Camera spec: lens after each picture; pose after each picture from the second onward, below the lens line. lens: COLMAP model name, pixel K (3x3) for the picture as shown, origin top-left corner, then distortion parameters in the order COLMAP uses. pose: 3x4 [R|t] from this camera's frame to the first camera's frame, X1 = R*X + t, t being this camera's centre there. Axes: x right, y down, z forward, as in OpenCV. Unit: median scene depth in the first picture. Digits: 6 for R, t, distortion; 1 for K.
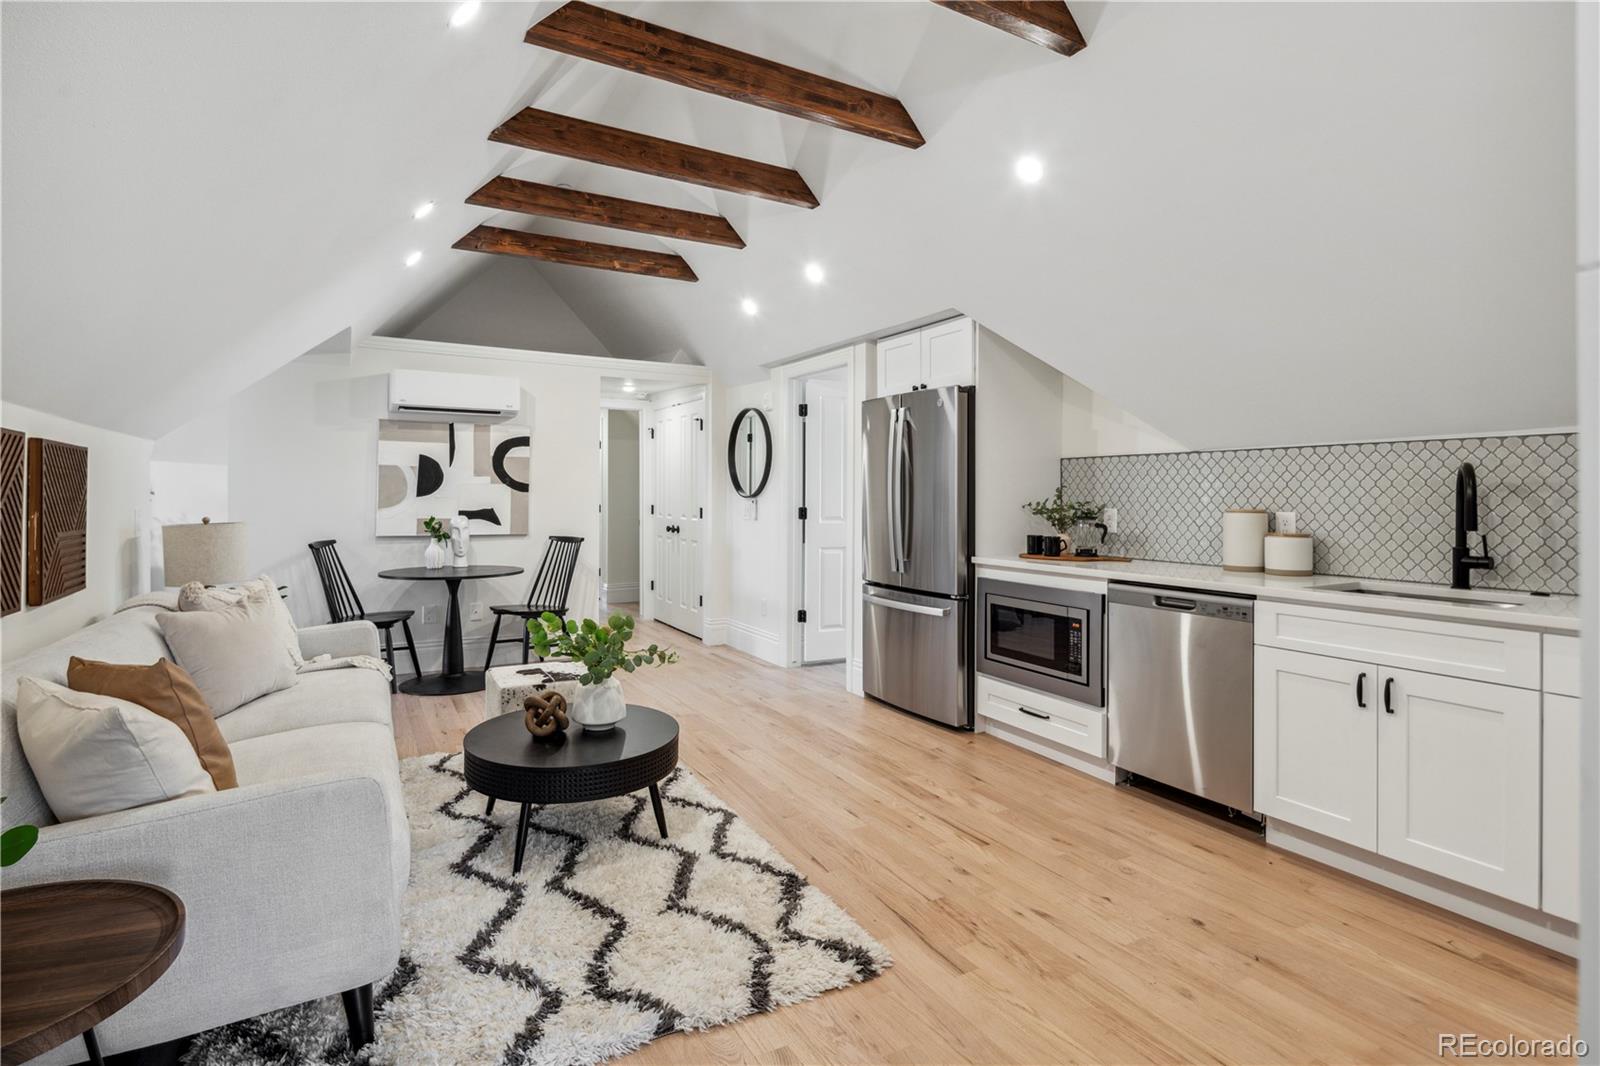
lens RADIAL K [[779.4, 0, 773.8], [0, 779.4, 493.4], [0, 0, 1]] dist [0.000376, -0.000534]
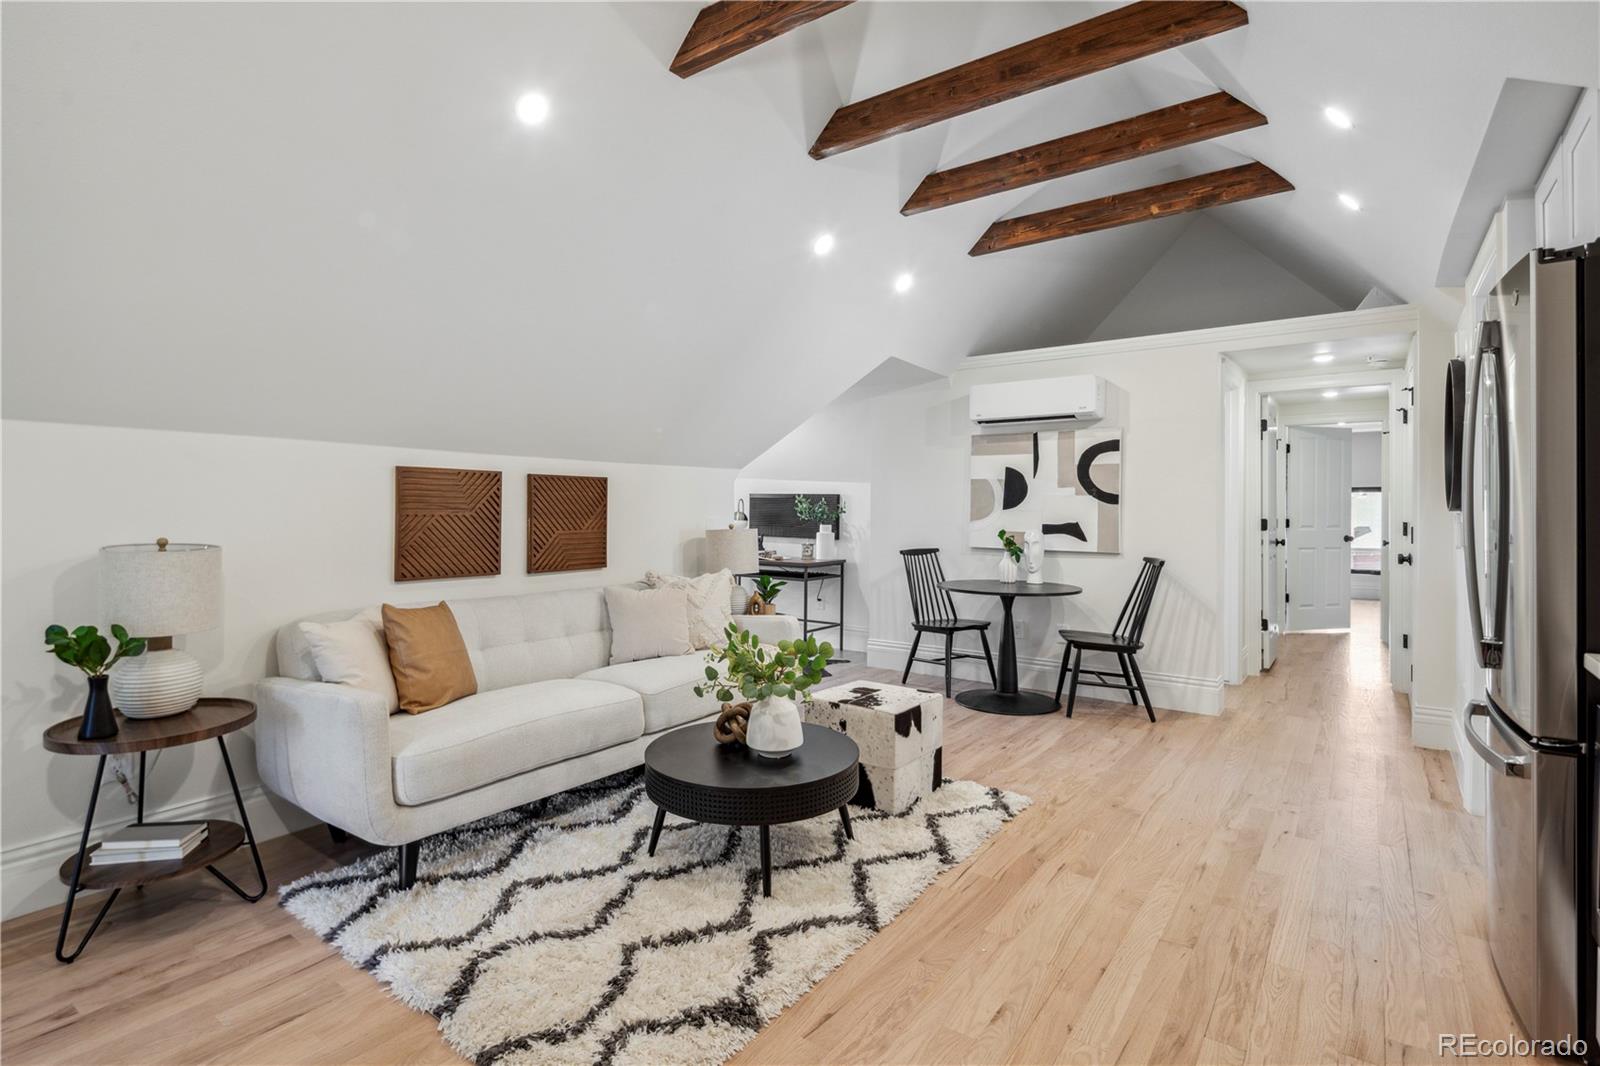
lens RADIAL K [[775.5, 0, 771.2], [0, 775.5, 507.7], [0, 0, 1]] dist [-0.003474, -0.001358]
pose [[0.412714, -0.002748, -0.910857, 0.505057], [0.002729, 0.999995, -0.001780, 0.004500], [0.910857, -0.001751, 0.412719, 0.495357]]
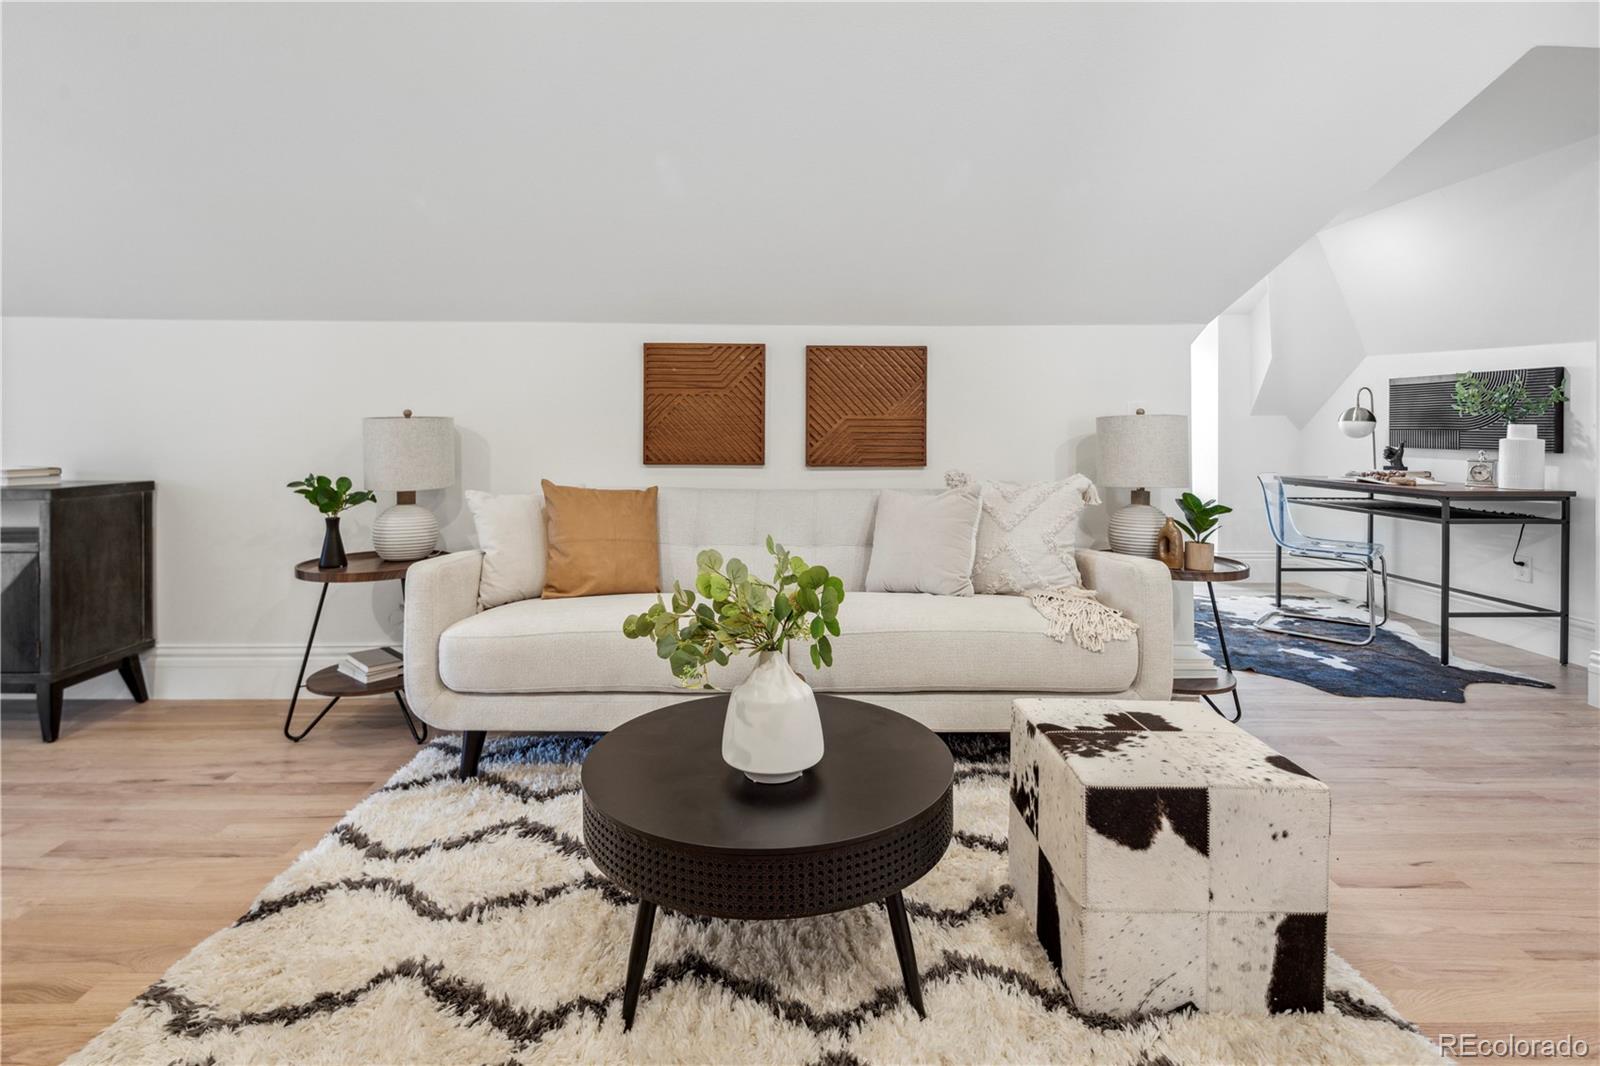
lens RADIAL K [[779.6, 0, 781.0], [0, 779.6, 438.9], [0, 0, 1]] dist [0.000412, -0.001336]
pose [[-0.460721, 0.001925, -0.887543, 0.195197], [0.001824, 0.999998, 0.001222, 0.059285], [0.887543, -0.001056, -0.460723, 1.007653]]
